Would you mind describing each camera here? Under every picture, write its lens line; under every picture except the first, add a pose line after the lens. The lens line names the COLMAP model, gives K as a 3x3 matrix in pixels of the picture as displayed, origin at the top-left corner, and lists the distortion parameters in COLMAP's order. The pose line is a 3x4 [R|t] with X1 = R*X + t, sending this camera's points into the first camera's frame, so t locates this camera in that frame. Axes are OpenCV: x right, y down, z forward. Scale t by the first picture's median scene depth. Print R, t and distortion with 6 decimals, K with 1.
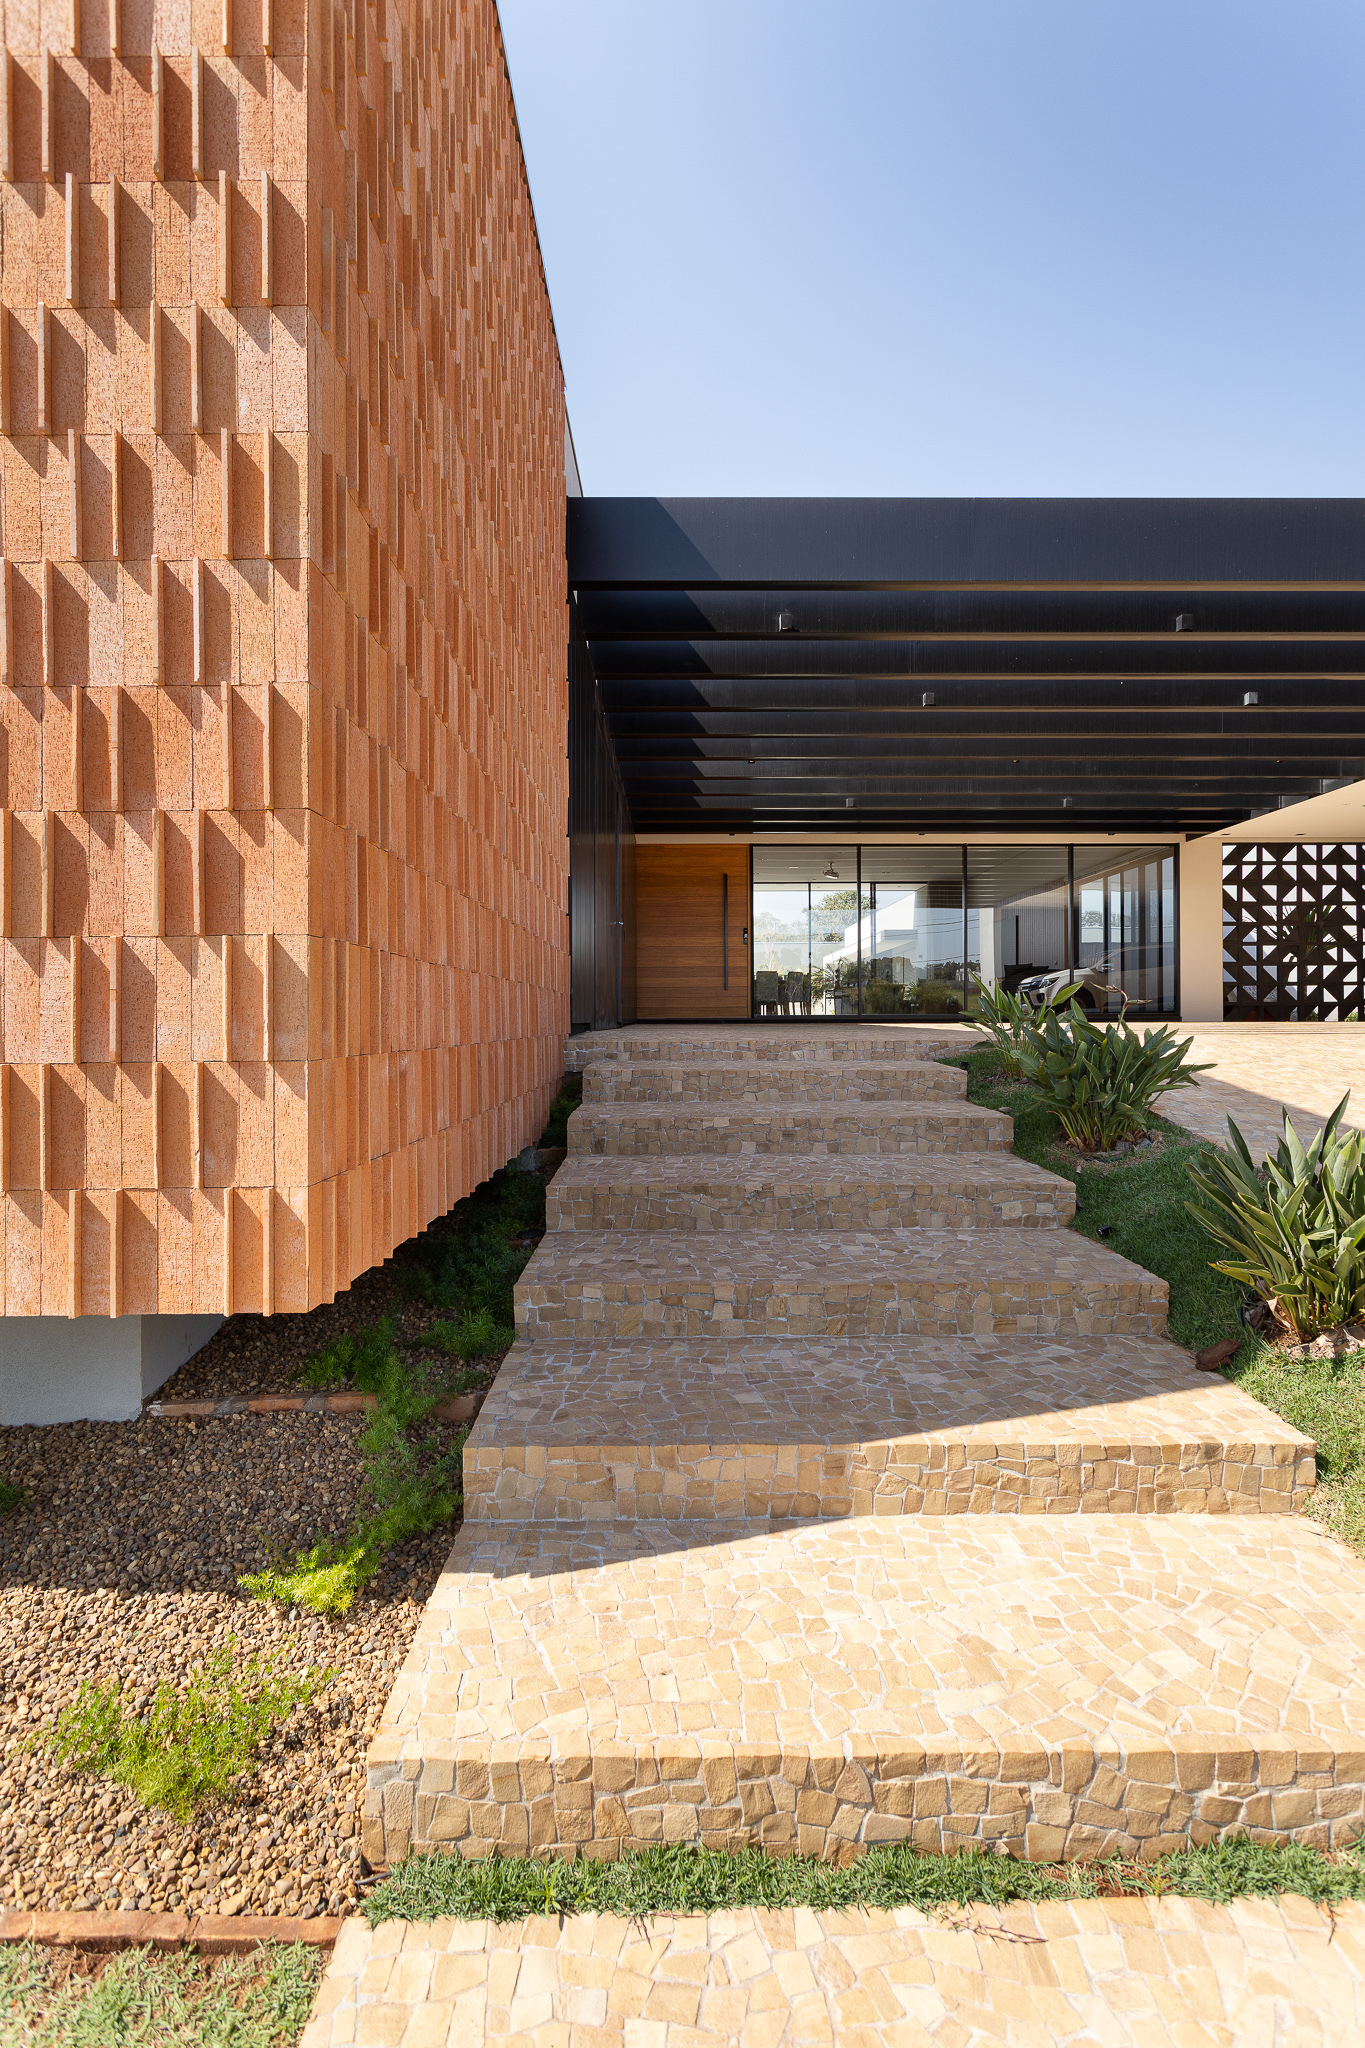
lens RADIAL K [[947.3, 0, 682.6], [0, 947.3, 1004.3], [0, 0, 1]] dist [-0.000631, 0.000074]
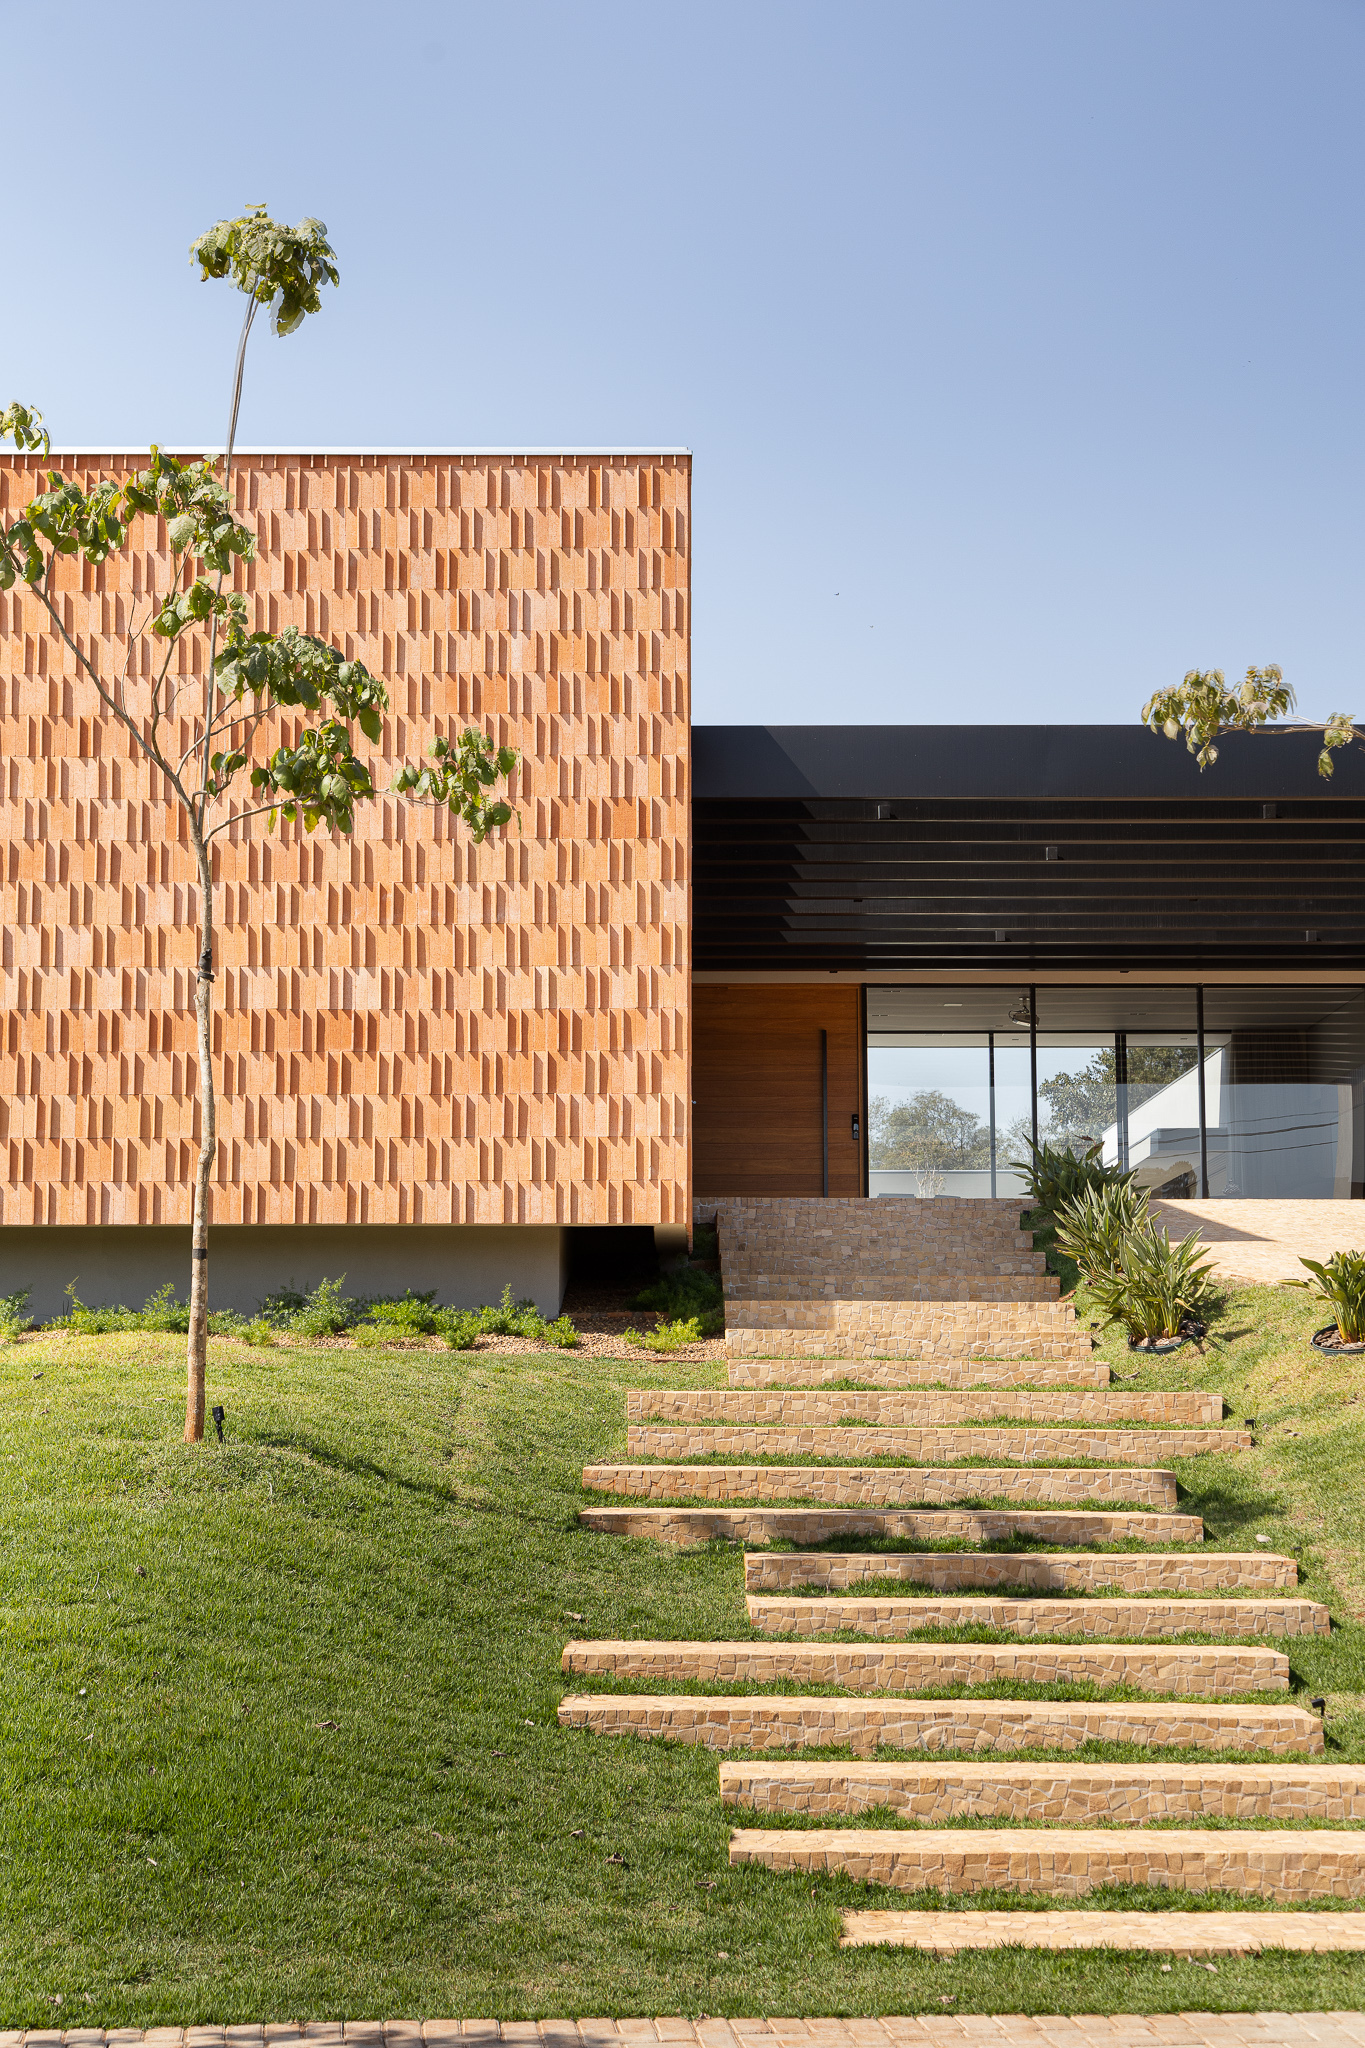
lens RADIAL K [[2381.5, 0, 682.5], [0, 2381.5, 1024.0], [0, 0, 1]] dist [0.058164, 0.018384]
pose [[0.999926, 0.001849, -0.012044, -0.094575], [-0.003344, 0.992107, -0.125348, 0.186168], [0.011717, 0.125378, 0.992040, -1.847675]]
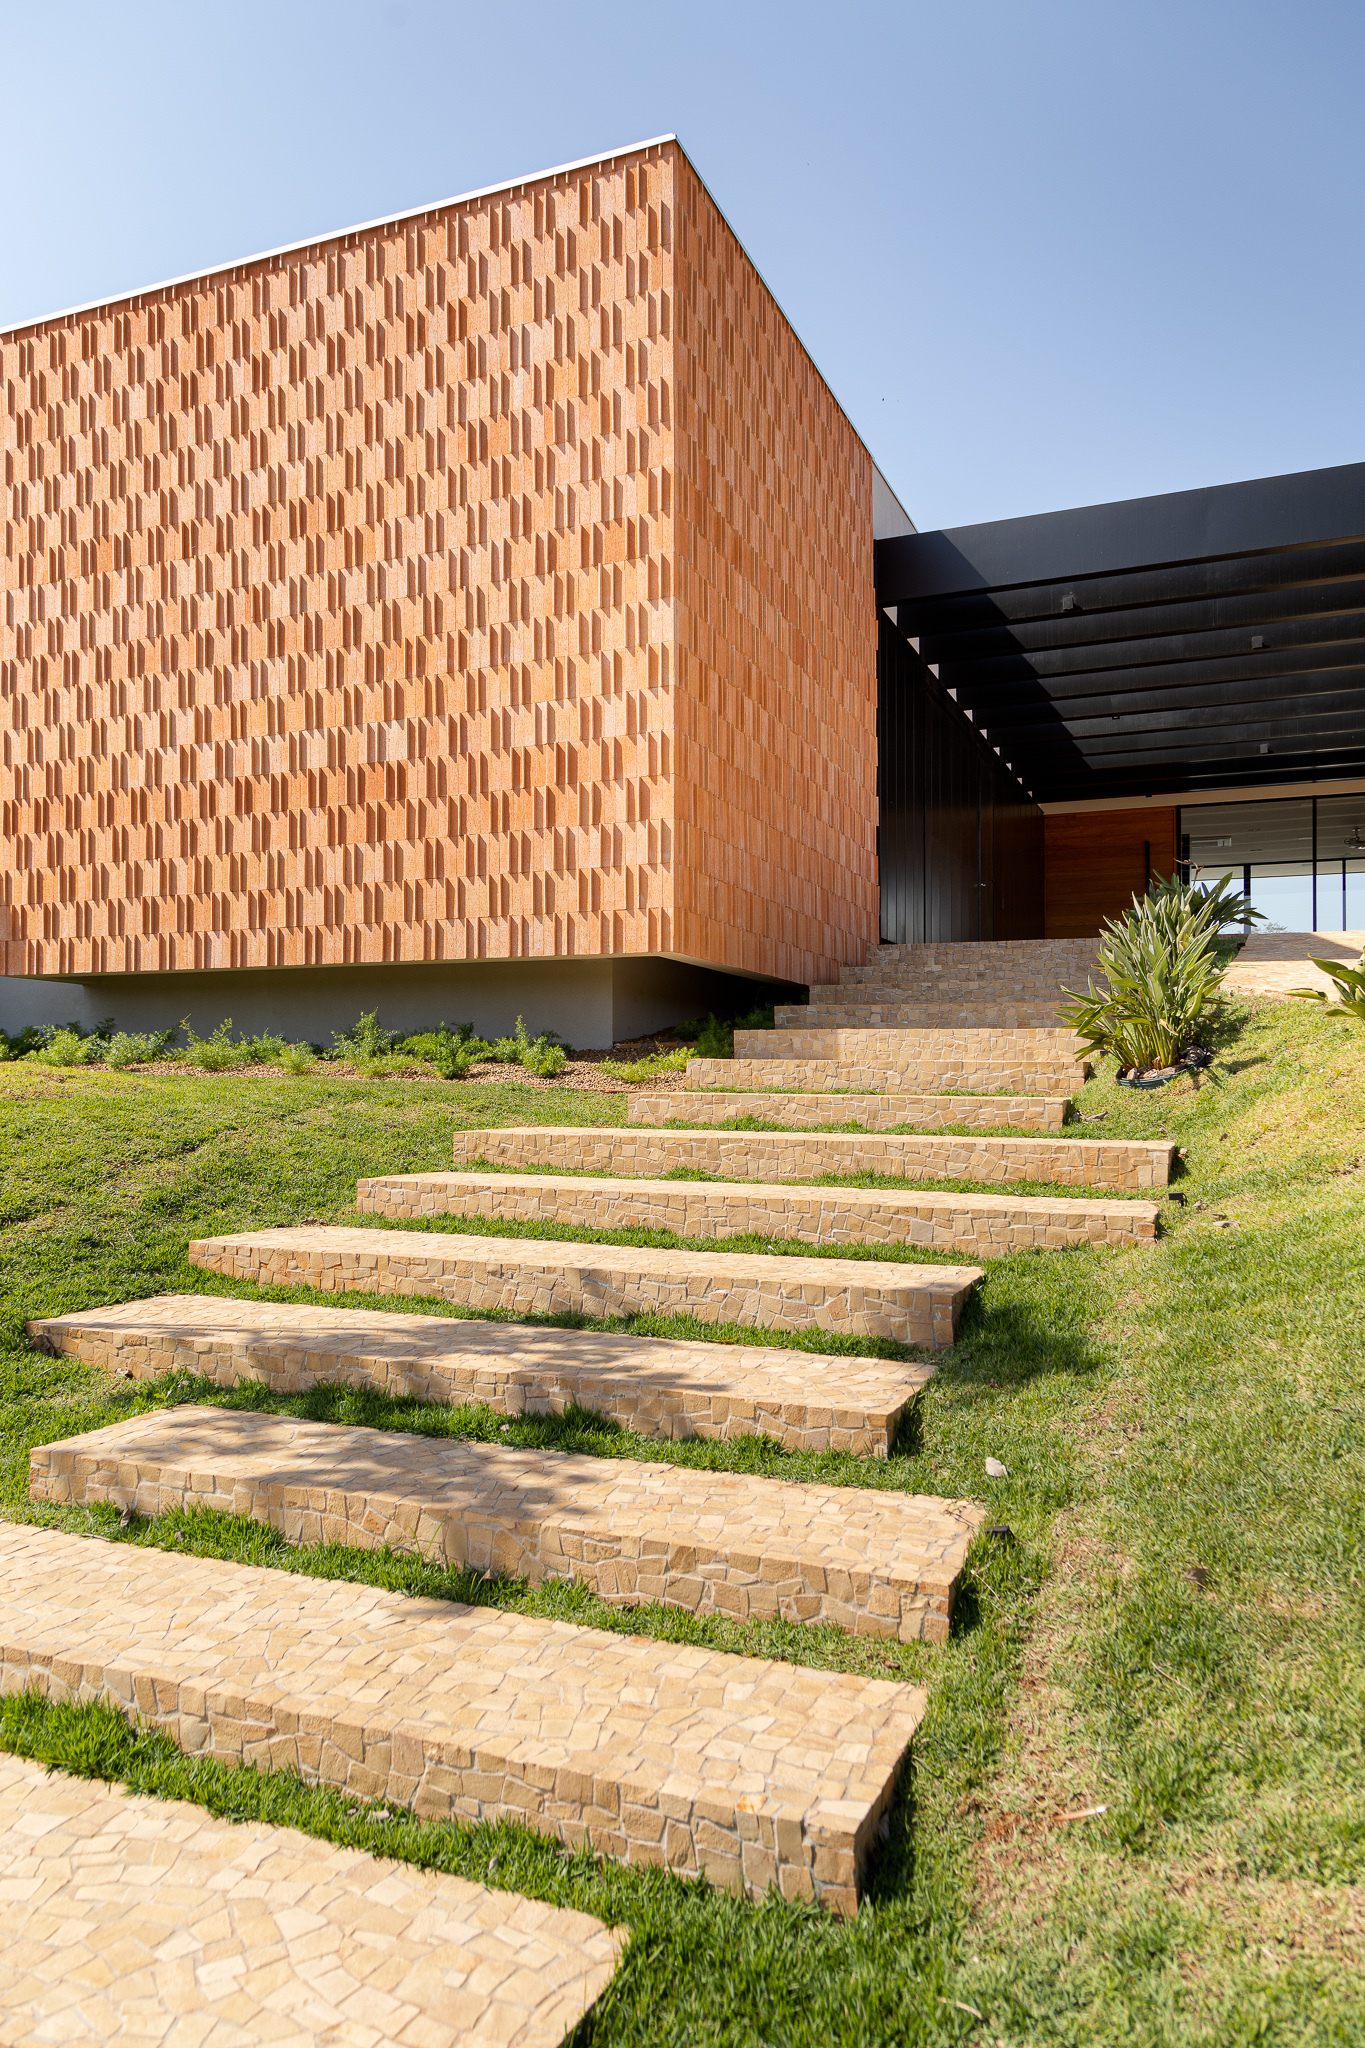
lens RADIAL K [[1244.1, 0, 726.3], [0, 1244.1, 1027.9], [0, 0, 1]] dist [0.007262, 0.002091]
pose [[0.930279, -0.005865, -0.366807, 0.325724], [-0.001184, 0.999819, -0.018989, 0.183537], [0.366852, 0.018099, 0.930103, -0.699075]]
